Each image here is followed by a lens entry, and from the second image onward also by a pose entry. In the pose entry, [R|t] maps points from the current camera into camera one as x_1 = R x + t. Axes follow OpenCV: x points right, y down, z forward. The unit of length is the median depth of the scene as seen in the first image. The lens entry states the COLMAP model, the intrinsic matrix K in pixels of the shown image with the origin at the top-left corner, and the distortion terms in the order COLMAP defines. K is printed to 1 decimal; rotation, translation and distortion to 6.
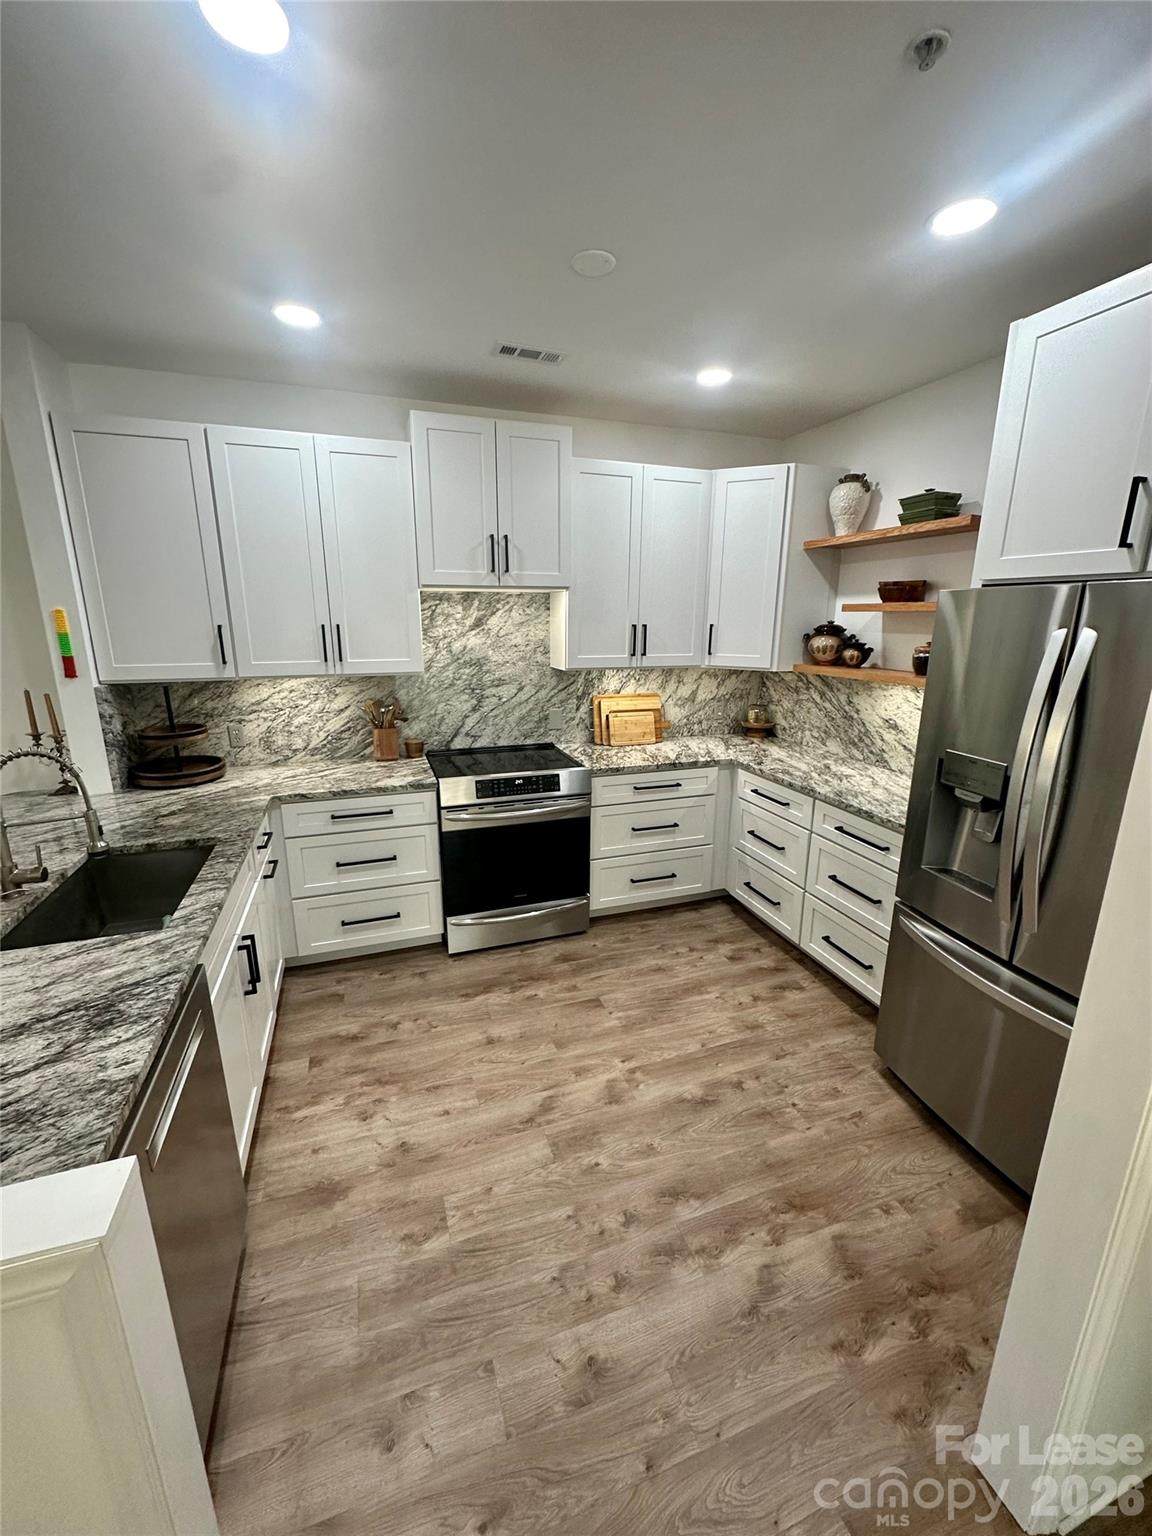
lens RADIAL K [[613.8, 0, 572.9], [0, 613.8, 765.8], [0, 0, 1]] dist [0.009731, -0.000079]
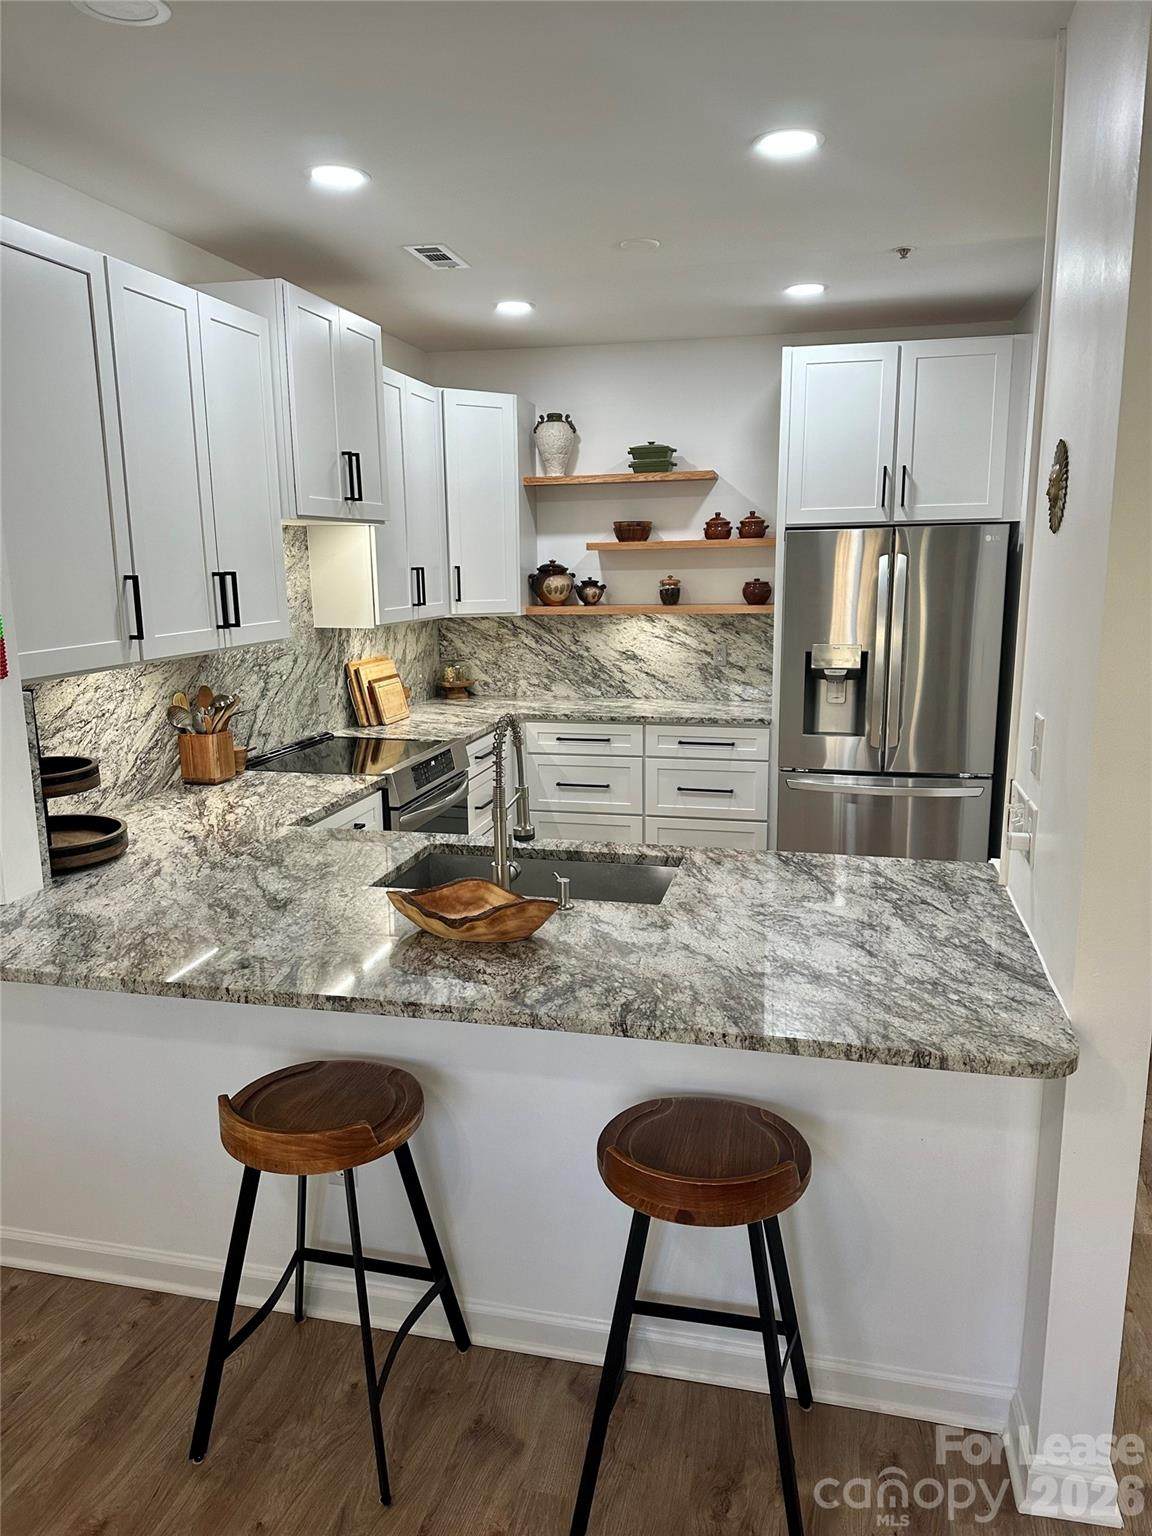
lens RADIAL K [[1071.7, 0, 575.4], [0, 1071.7, 771.4], [0, 0, 1]] dist [0.072333, -0.001351]
pose [[0.537024, -0.175816, 0.825042, -1.042087], [0.216708, 0.973969, 0.066496, -0.014764], [-0.815256, 0.143084, 0.561145, 0.061509]]
